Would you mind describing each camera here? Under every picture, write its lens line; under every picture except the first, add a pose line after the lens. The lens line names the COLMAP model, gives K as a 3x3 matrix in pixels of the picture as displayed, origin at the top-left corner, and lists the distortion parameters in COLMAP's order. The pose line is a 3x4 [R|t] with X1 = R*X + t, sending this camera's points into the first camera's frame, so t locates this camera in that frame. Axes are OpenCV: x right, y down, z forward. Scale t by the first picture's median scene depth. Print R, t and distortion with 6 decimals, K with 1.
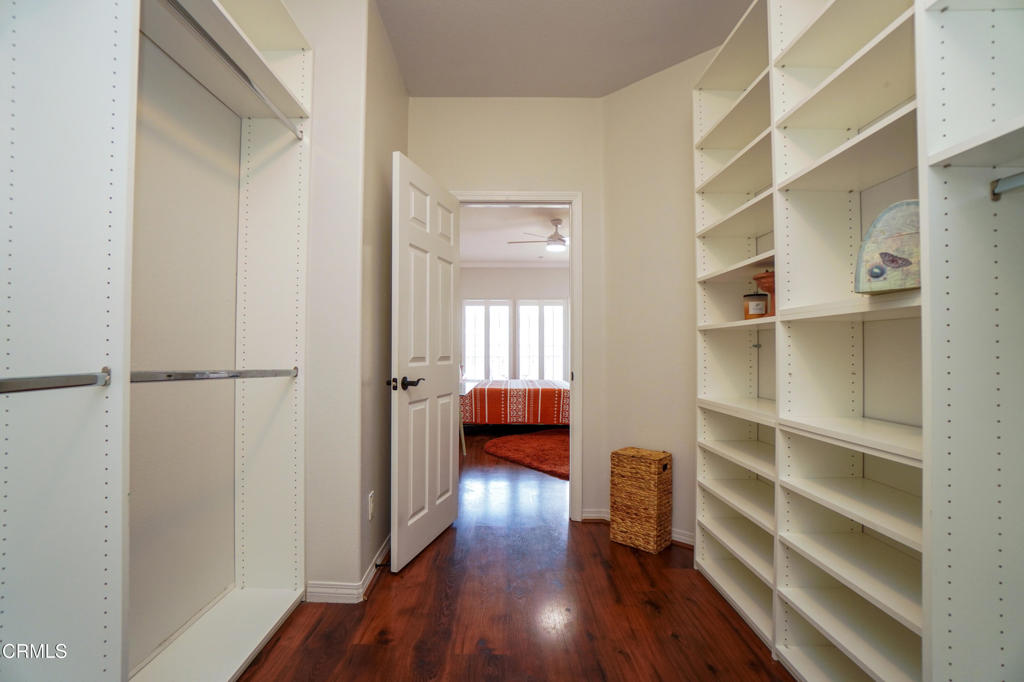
lens RADIAL K [[458.1, 0, 500.2], [0, 458.1, 338.7], [0, 0, 1]] dist [-0.066938, 0.024819]
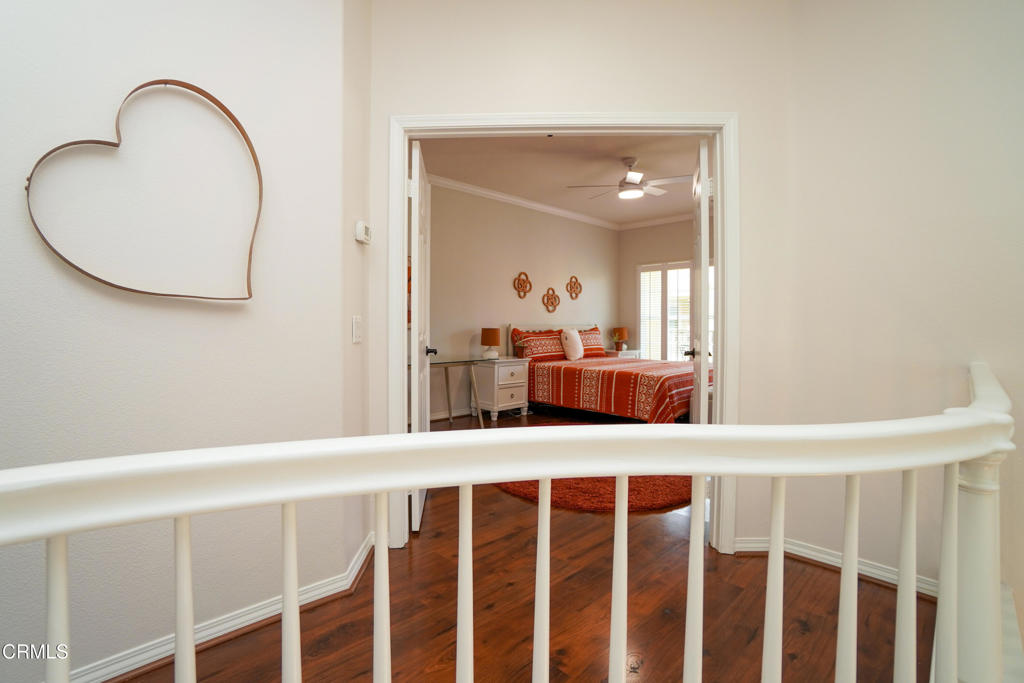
lens RADIAL K [[458.1, 0, 500.2], [0, 458.1, 339.2], [0, 0, 1]] dist [-0.066938, 0.024819]
pose [[0.710257, 0.014661, -0.703789, 0.511697], [0.025115, 0.998619, 0.046149, 0.010526], [0.703494, -0.050453, 0.708908, 0.287726]]
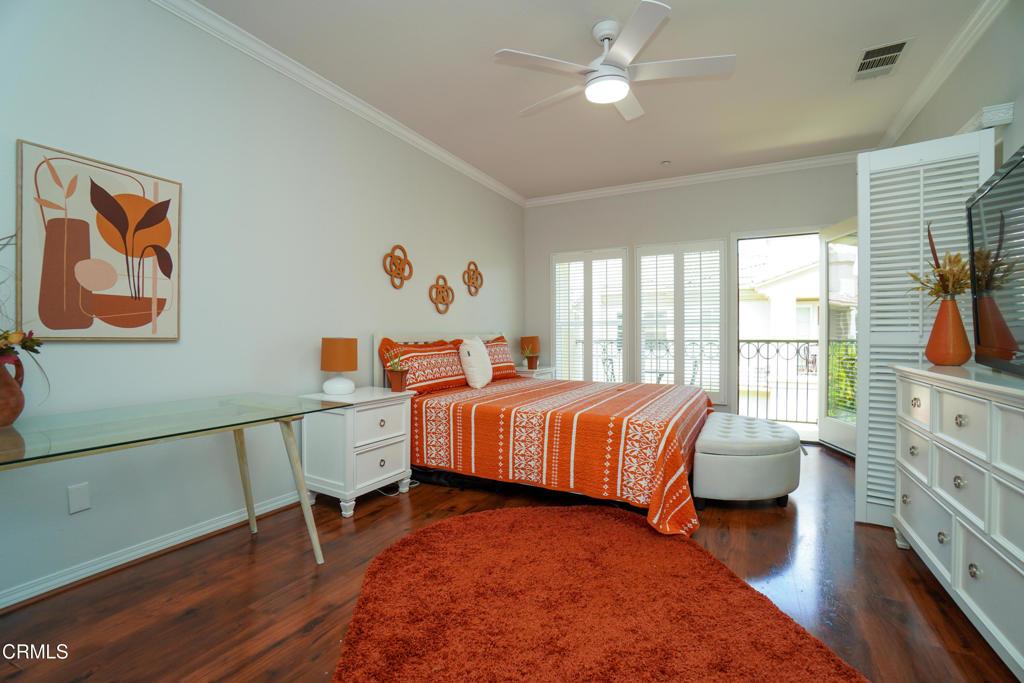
lens RADIAL K [[458.1, 0, 500.2], [0, 458.1, 339.2], [0, 0, 1]] dist [-0.066938, 0.024819]
pose [[0.880524, -0.006386, -0.473959, 0.234866], [0.022655, 0.999333, 0.028624, 0.021968], [0.473461, -0.035942, 0.880081, 0.577728]]
